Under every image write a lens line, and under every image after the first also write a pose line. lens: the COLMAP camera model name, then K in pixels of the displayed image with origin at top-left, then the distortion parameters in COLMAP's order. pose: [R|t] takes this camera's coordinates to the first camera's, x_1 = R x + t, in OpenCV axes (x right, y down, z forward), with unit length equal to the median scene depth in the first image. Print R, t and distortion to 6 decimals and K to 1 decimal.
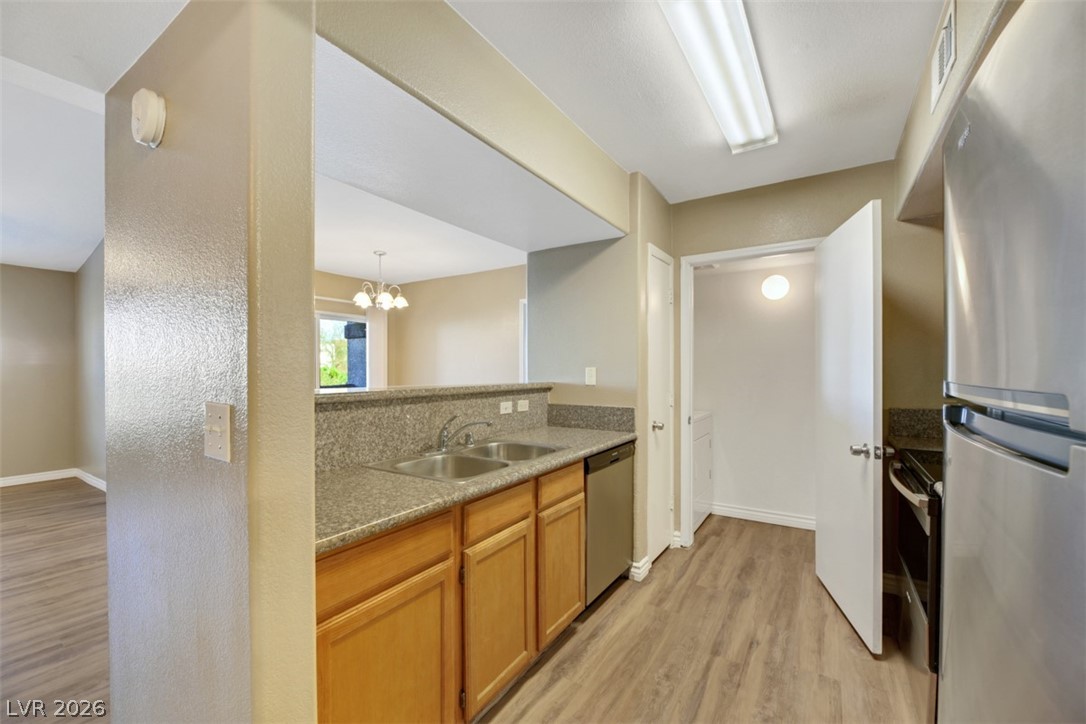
lens RADIAL K [[439.5, 0, 546.0], [0, 439.5, 371.7], [0, 0, 1]] dist [0.000574, -0.002842]
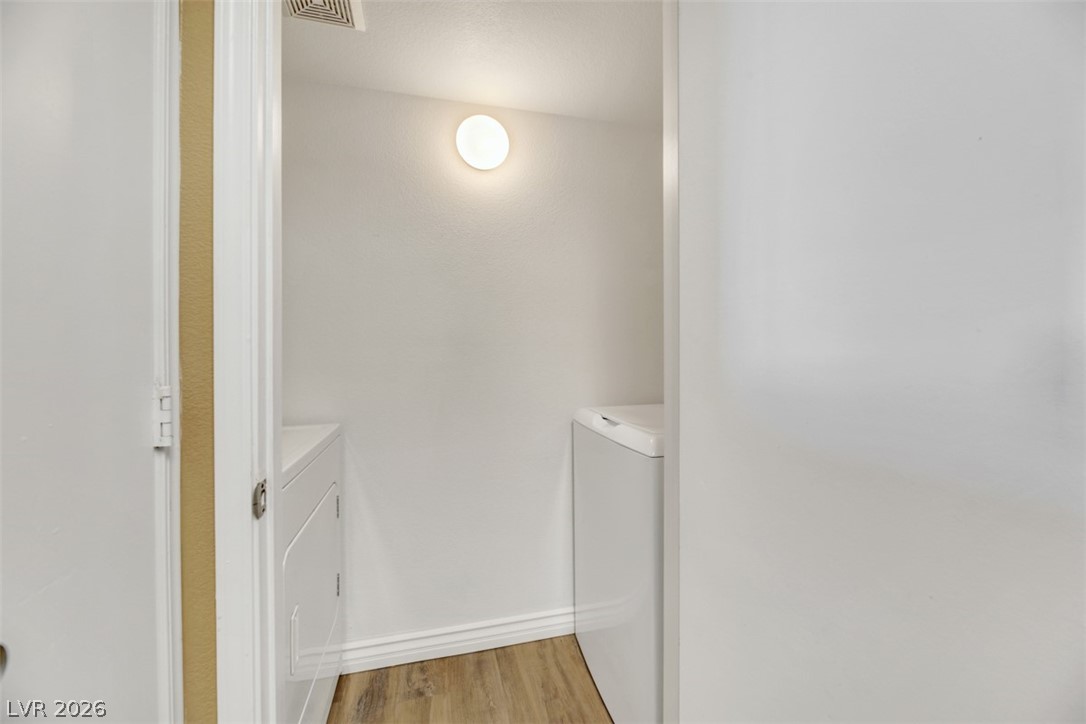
lens RADIAL K [[439.5, 0, 550.0], [0, 439.5, 358.5], [0, 0, 1]] dist [0.000574, -0.002842]
pose [[0.670723, -0.006089, 0.741683, 0.218329], [0.001938, 0.999977, 0.006457, 0.028779], [-0.741705, -0.002893, 0.670719, 0.618472]]
